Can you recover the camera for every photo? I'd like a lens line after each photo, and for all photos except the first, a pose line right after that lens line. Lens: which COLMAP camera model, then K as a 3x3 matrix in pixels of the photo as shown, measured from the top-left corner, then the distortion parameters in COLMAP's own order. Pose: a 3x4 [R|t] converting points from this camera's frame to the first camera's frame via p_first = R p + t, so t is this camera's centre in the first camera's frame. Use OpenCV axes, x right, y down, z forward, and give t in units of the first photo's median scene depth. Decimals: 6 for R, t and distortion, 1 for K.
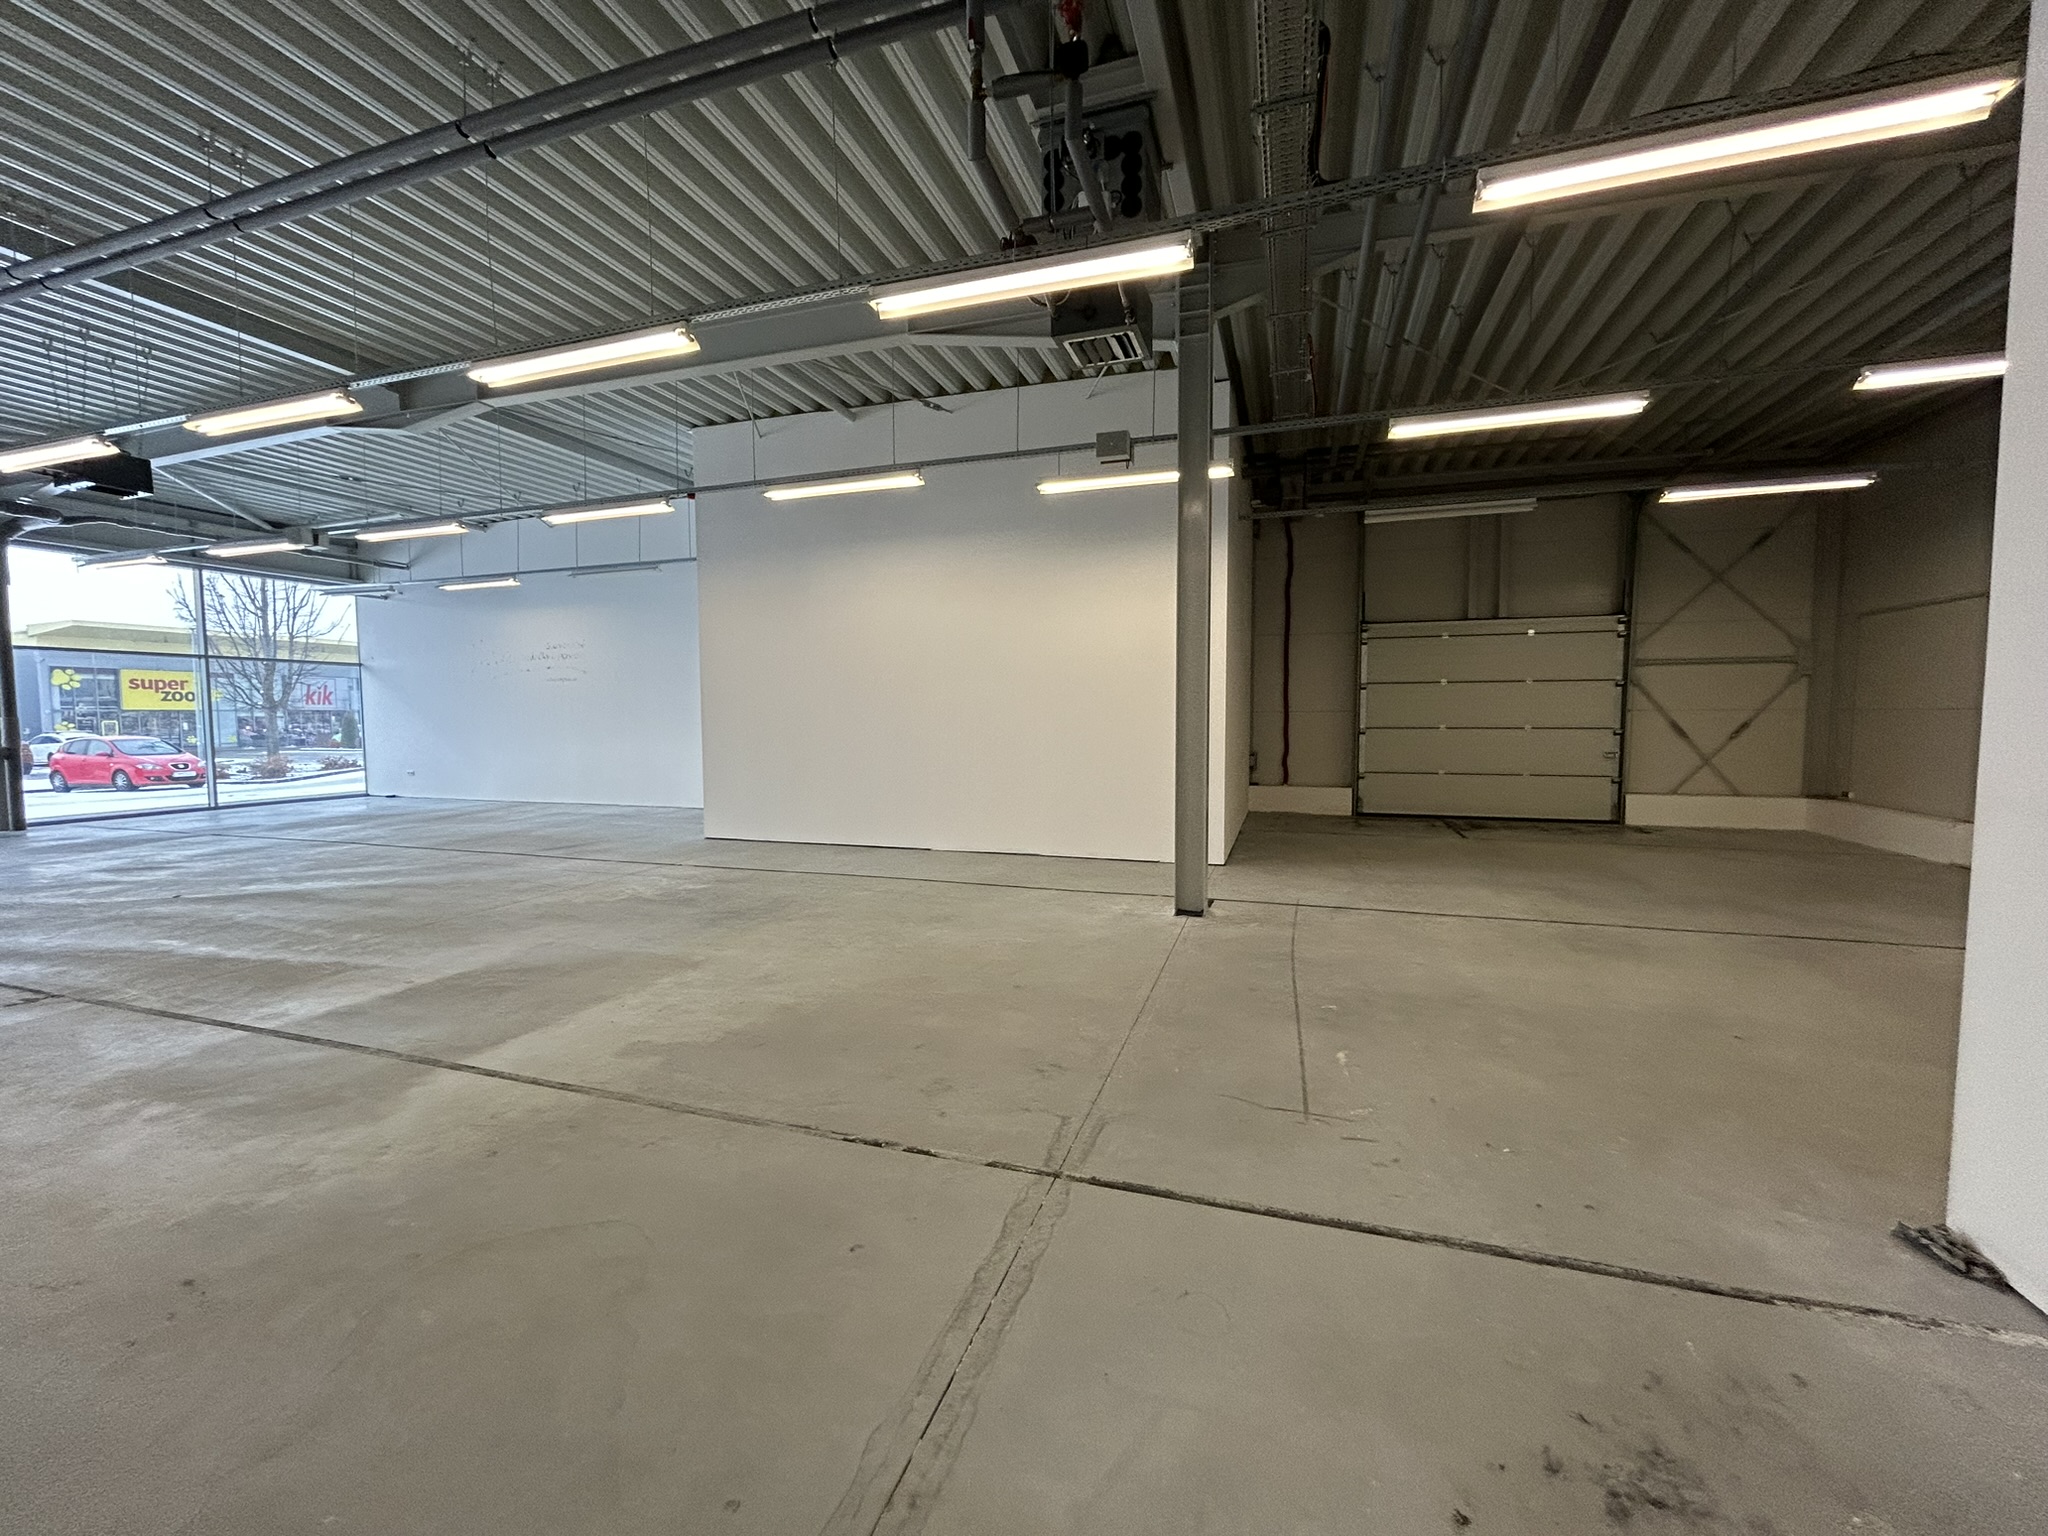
lens RADIAL K [[825.9, 0, 1016.7], [0, 825.9, 768.5], [0, 0, 1]] dist [-0.002052, 0.001102]
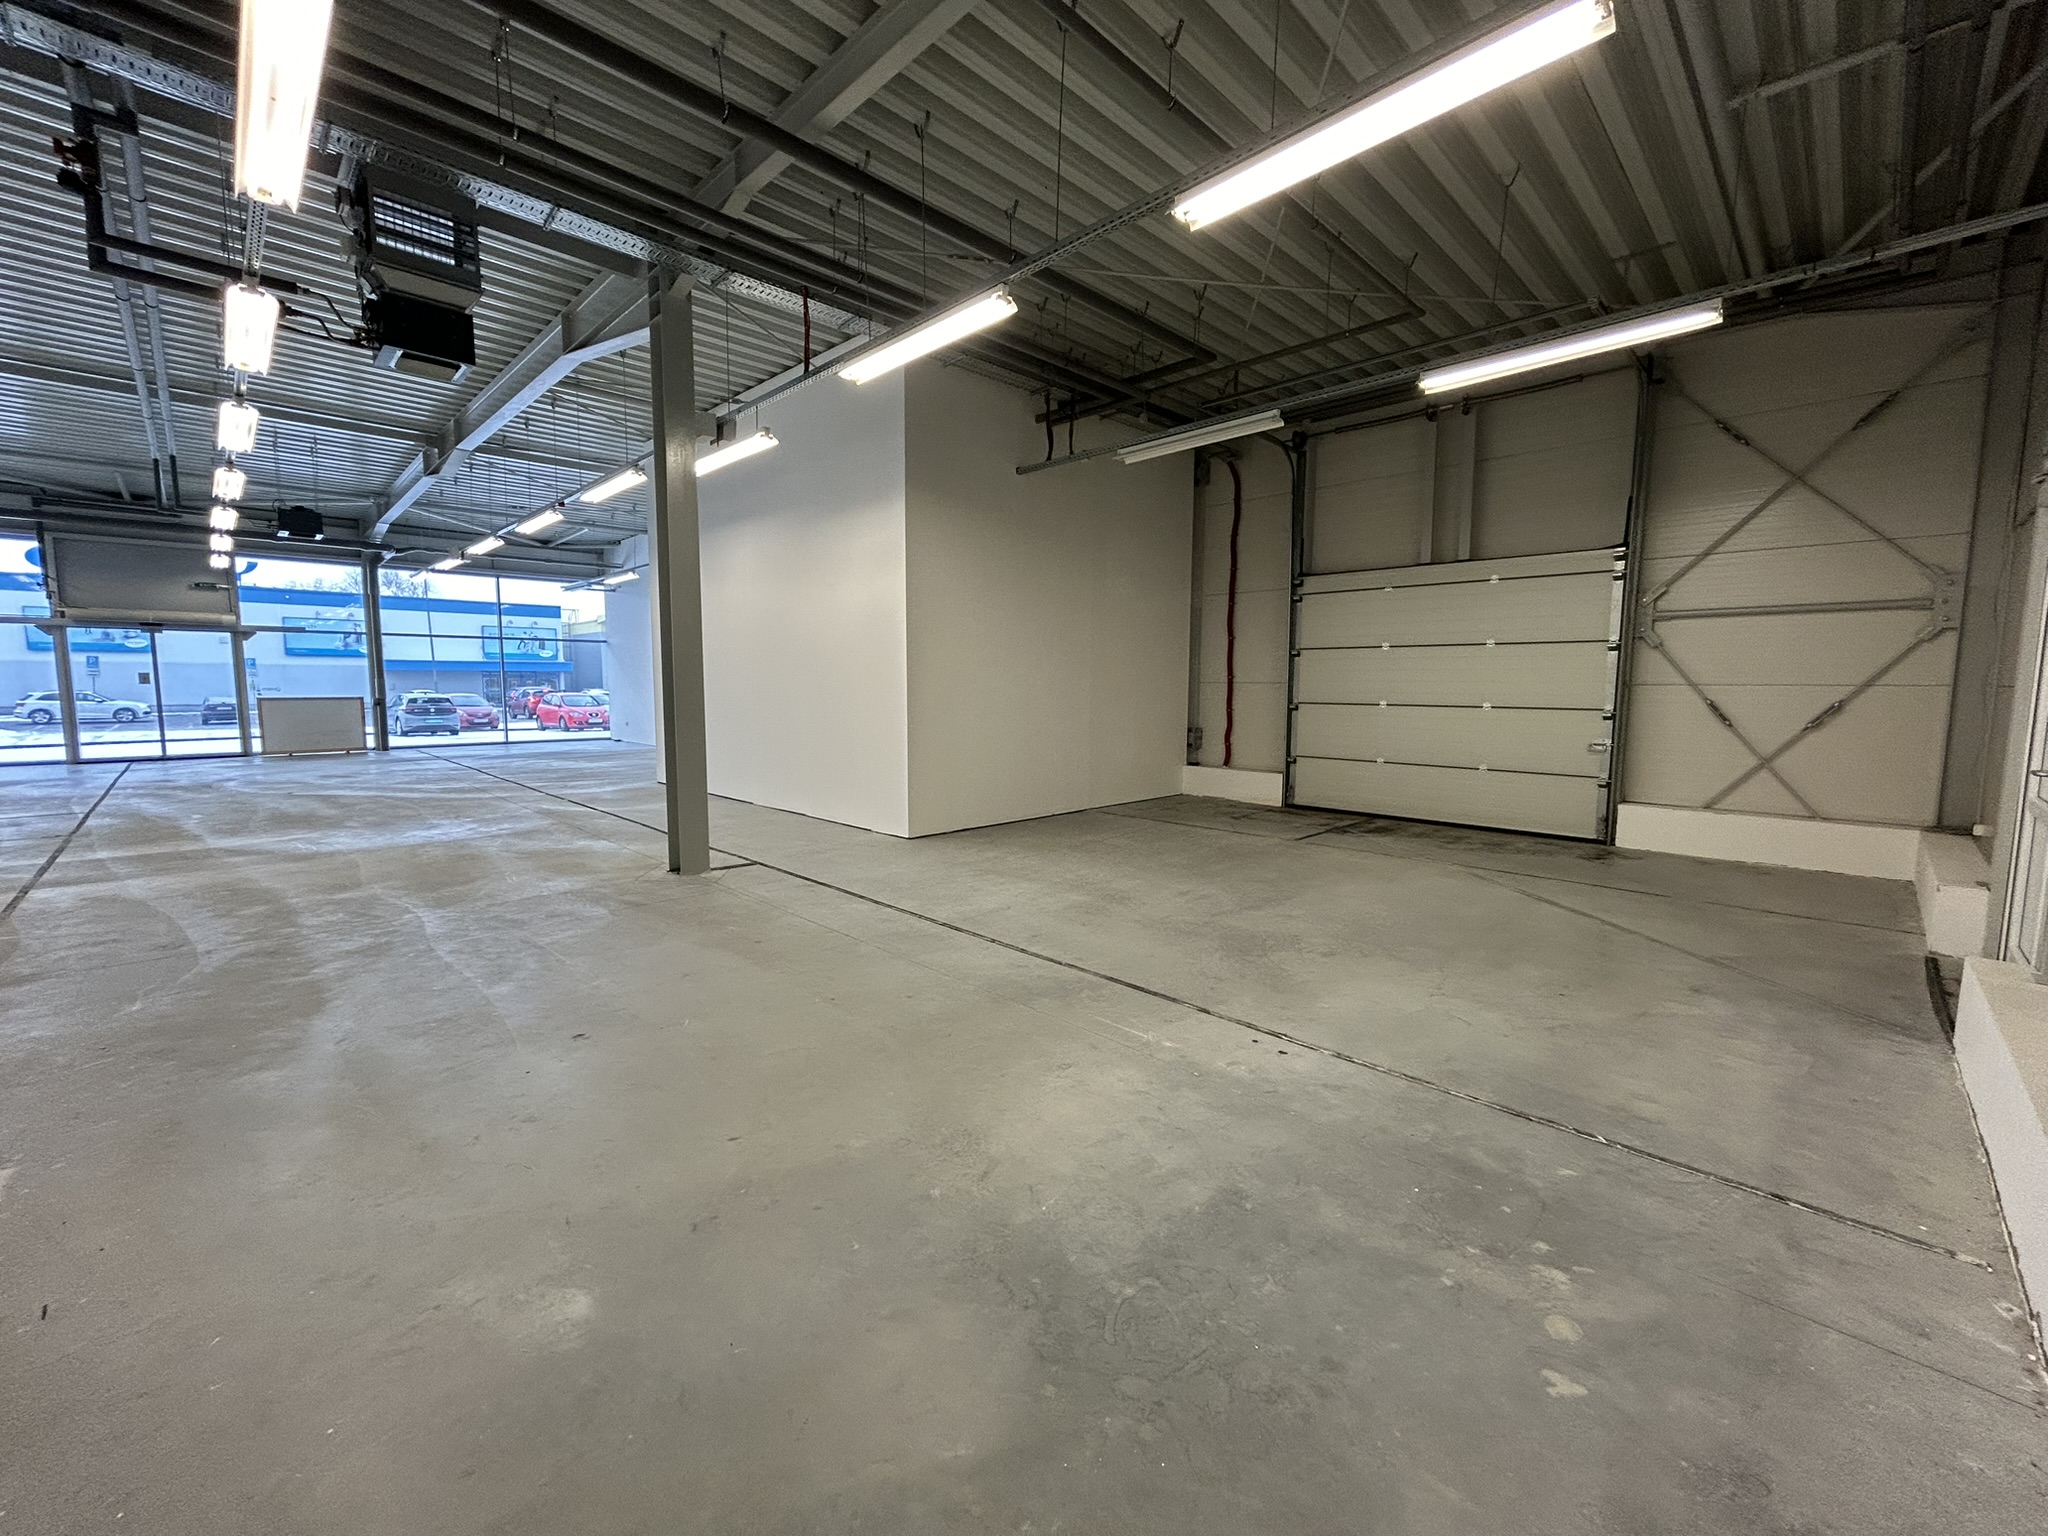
lens RADIAL K [[825.9, 0, 1017.5], [0, 825.9, 763.9], [0, 0, 1]] dist [-0.002052, 0.001102]
pose [[0.892213, 0.052690, -0.448531, 0.618837], [-0.038017, 0.998408, 0.041661, -0.012916], [0.450012, -0.020119, 0.892796, 0.146628]]
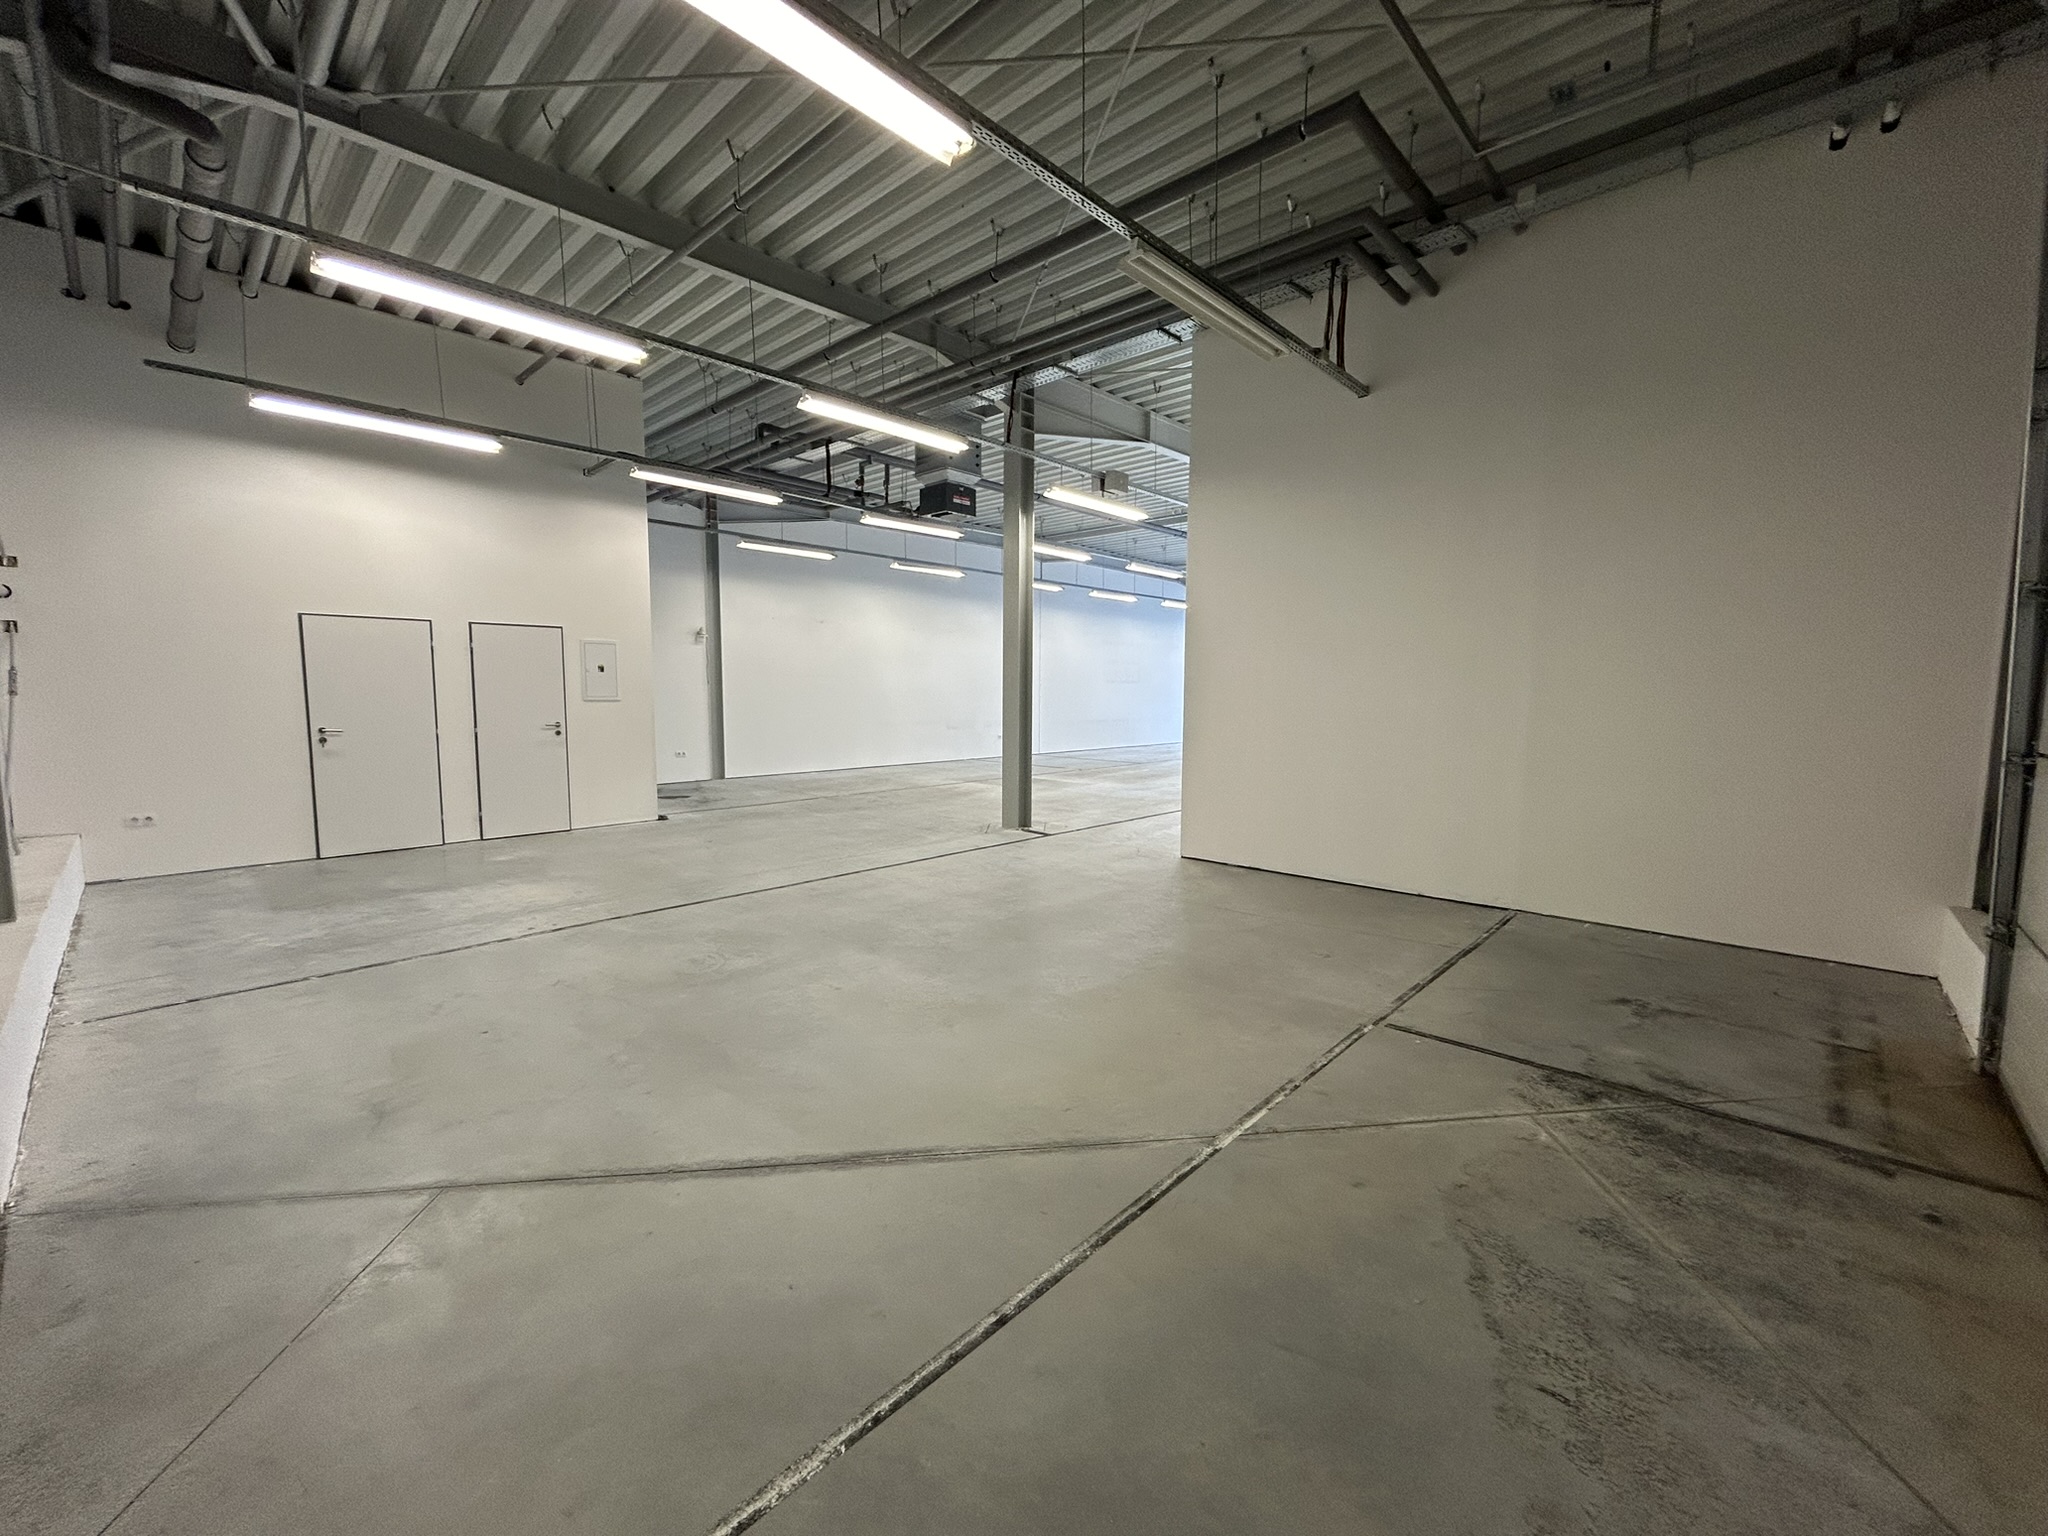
lens RADIAL K [[825.9, 0, 1021.4], [0, 825.9, 765.6], [0, 0, 1]] dist [-0.002052, 0.001102]
pose [[-0.413469, 0.086609, -0.906390, 0.887160], [-0.063254, 0.990328, 0.123485, -0.065396], [0.908319, 0.108390, -0.403991, 0.929316]]
